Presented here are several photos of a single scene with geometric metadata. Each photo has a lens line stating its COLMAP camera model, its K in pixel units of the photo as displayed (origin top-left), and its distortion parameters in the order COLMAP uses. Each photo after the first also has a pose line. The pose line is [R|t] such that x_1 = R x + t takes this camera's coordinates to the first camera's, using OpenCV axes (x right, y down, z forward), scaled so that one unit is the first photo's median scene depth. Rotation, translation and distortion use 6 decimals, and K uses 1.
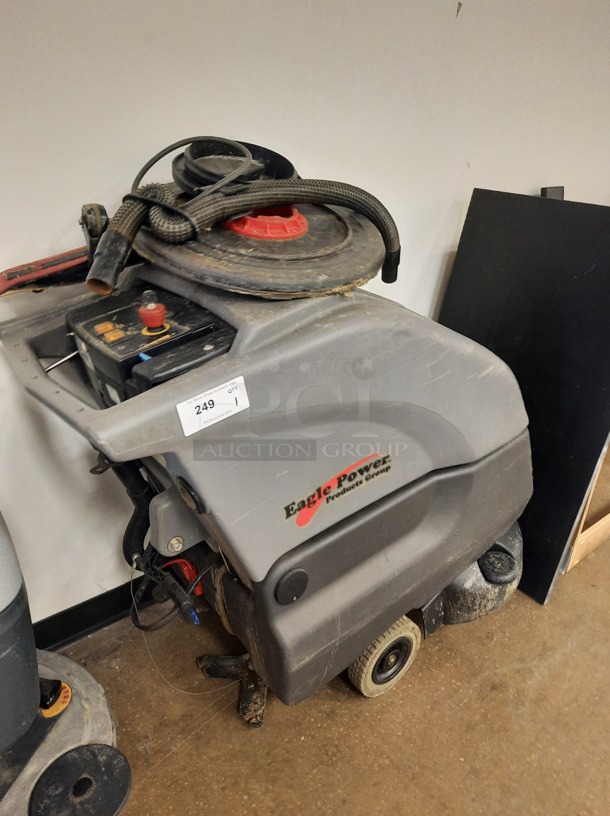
lens RADIAL K [[586.6, 0, 305.1], [0, 586.6, 412.6], [0, 0, 1]] dist [0.056850, -0.059107]
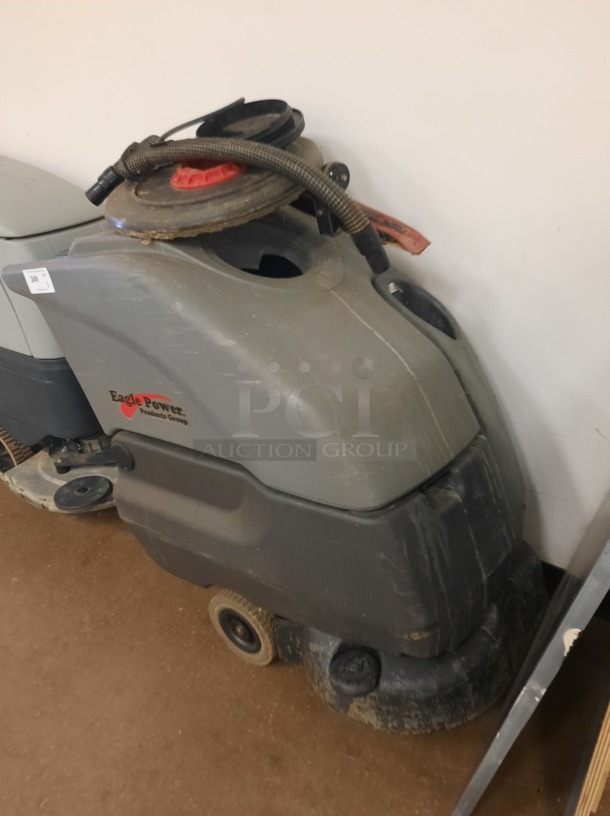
lens RADIAL K [[586.6, 0, 305.1], [0, 586.6, 412.6], [0, 0, 1]] dist [0.056850, -0.059107]
pose [[0.286447, 0.438366, -0.851929, 1.027508], [-0.369916, 0.870843, 0.323720, -0.320073], [0.883805, 0.222414, 0.411609, 0.707386]]
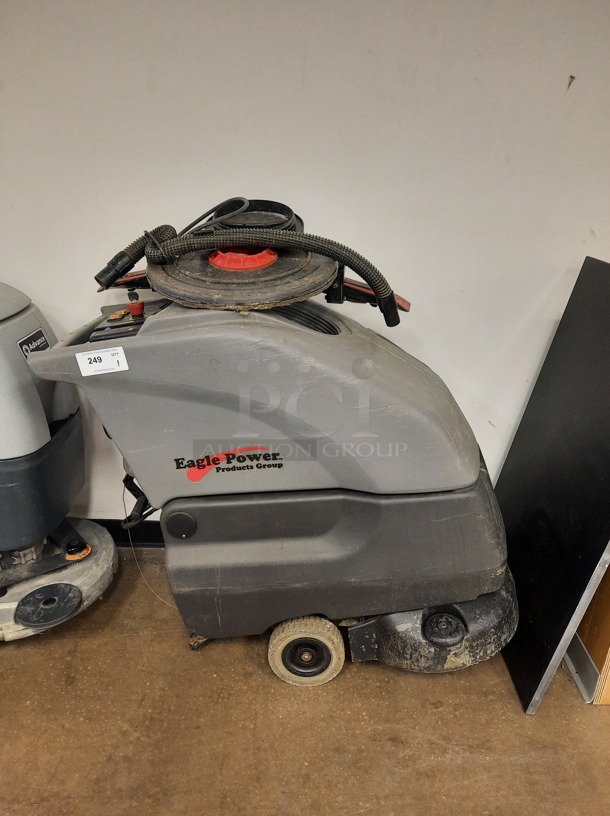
lens RADIAL K [[586.6, 0, 305.1], [0, 586.6, 412.6], [0, 0, 1]] dist [0.056850, -0.059107]
pose [[0.782945, 0.228412, -0.578641, 0.796030], [-0.277962, 0.960587, 0.003076, -0.024337], [0.556538, 0.158432, 0.815576, 0.036048]]
